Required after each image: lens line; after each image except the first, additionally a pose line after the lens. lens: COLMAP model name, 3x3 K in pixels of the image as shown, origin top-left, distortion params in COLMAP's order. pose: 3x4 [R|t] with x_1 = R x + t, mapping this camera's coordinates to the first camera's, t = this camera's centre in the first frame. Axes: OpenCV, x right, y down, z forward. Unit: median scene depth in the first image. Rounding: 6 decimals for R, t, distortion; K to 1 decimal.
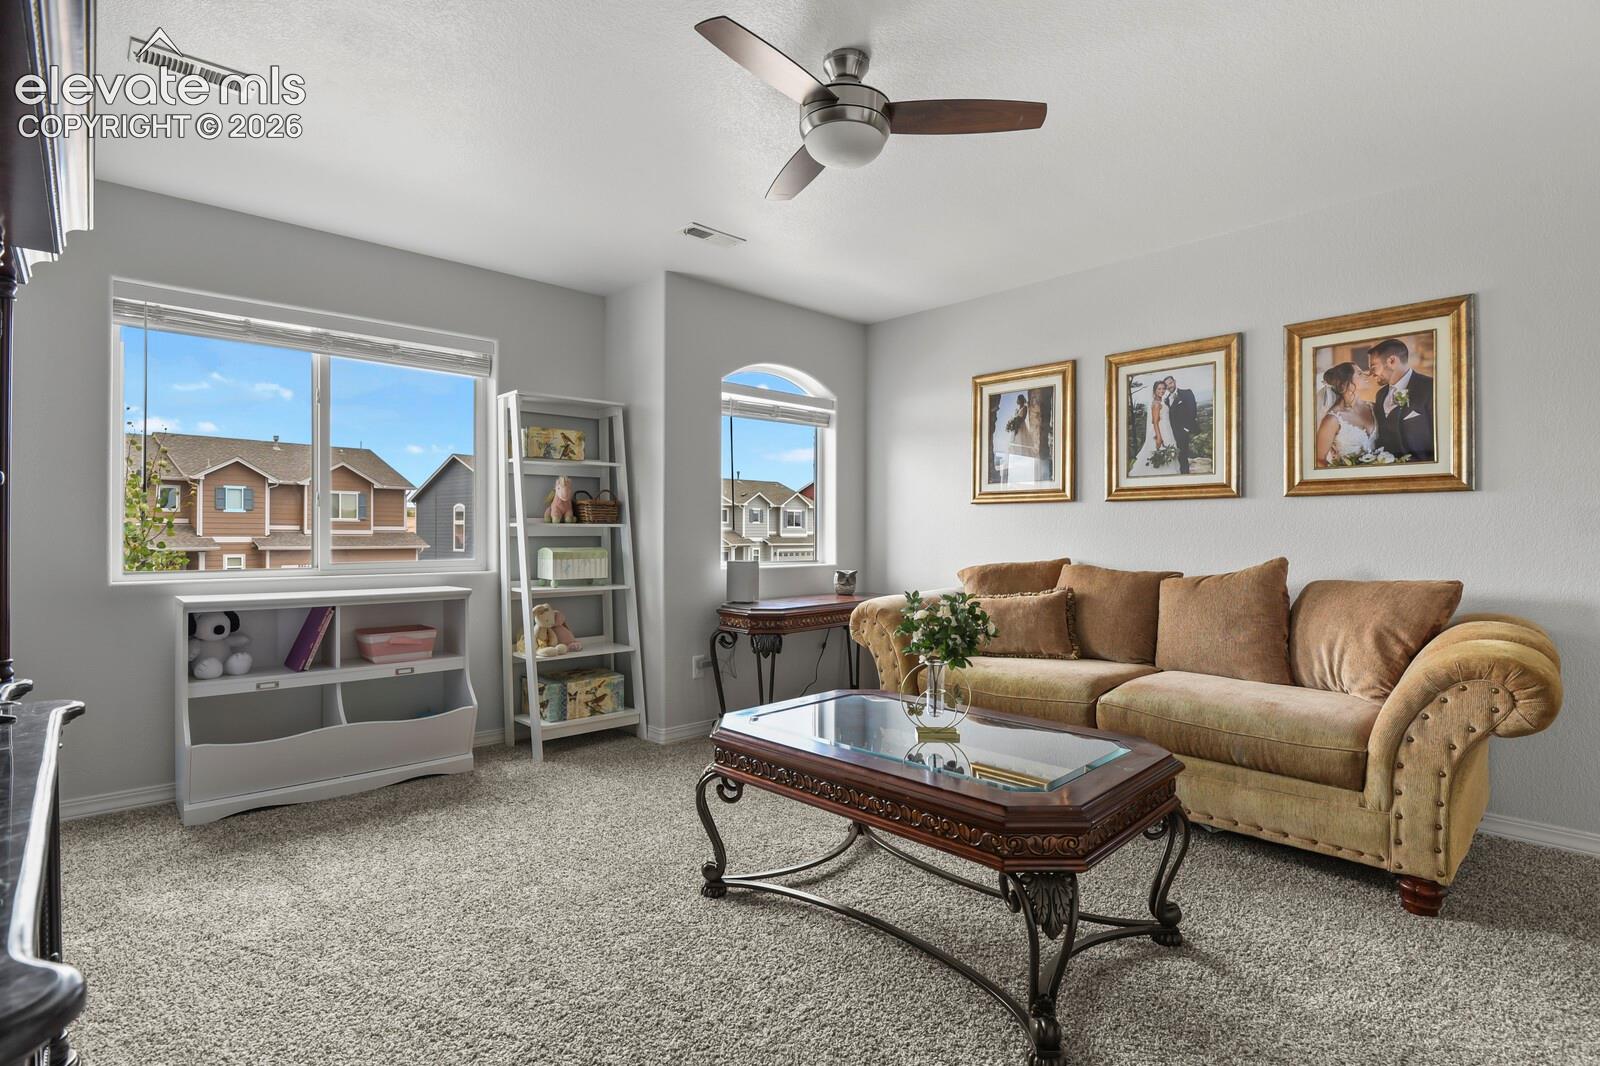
lens RADIAL K [[773.3, 0, 809.0], [0, 773.3, 533.6], [0, 0, 1]] dist [-0.004408, -0.005963]
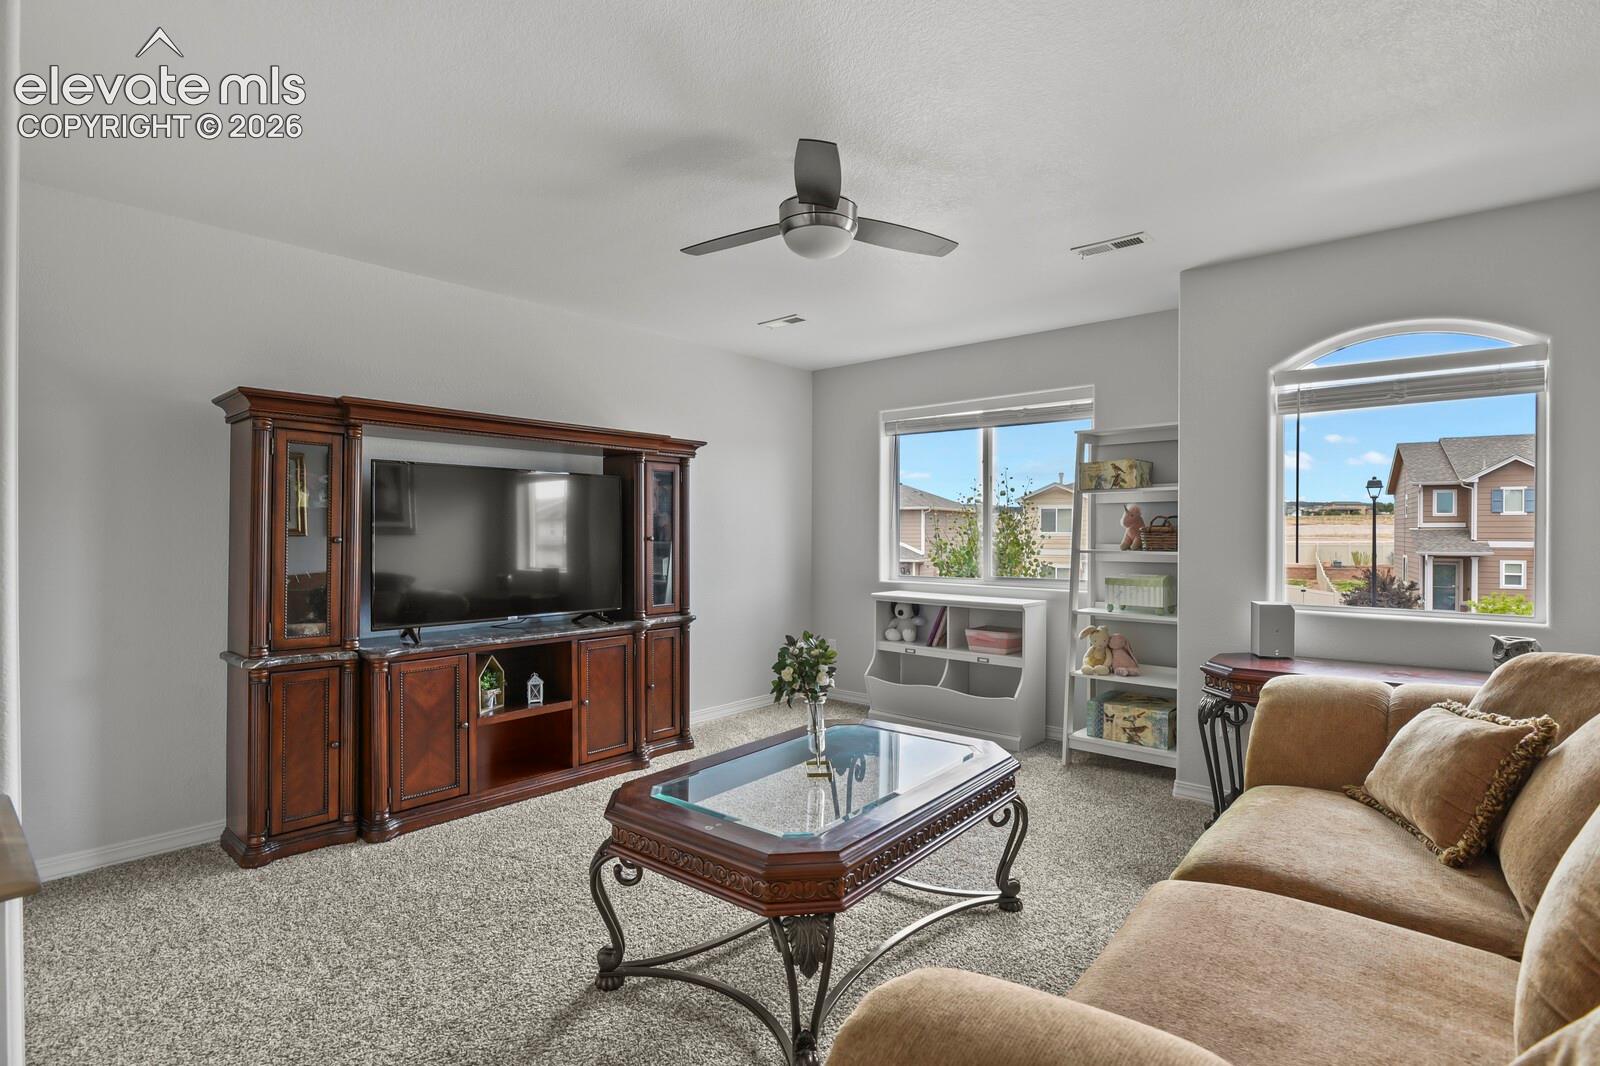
lens RADIAL K [[773.3, 0, 809.0], [0, 773.3, 533.6], [0, 0, 1]] dist [-0.004408, -0.005963]
pose [[0.105569, 0.000704, -0.994412, 0.644457], [-0.001887, 0.999998, 0.000508, -0.034280], [0.994410, 0.001823, 0.105570, 0.462893]]
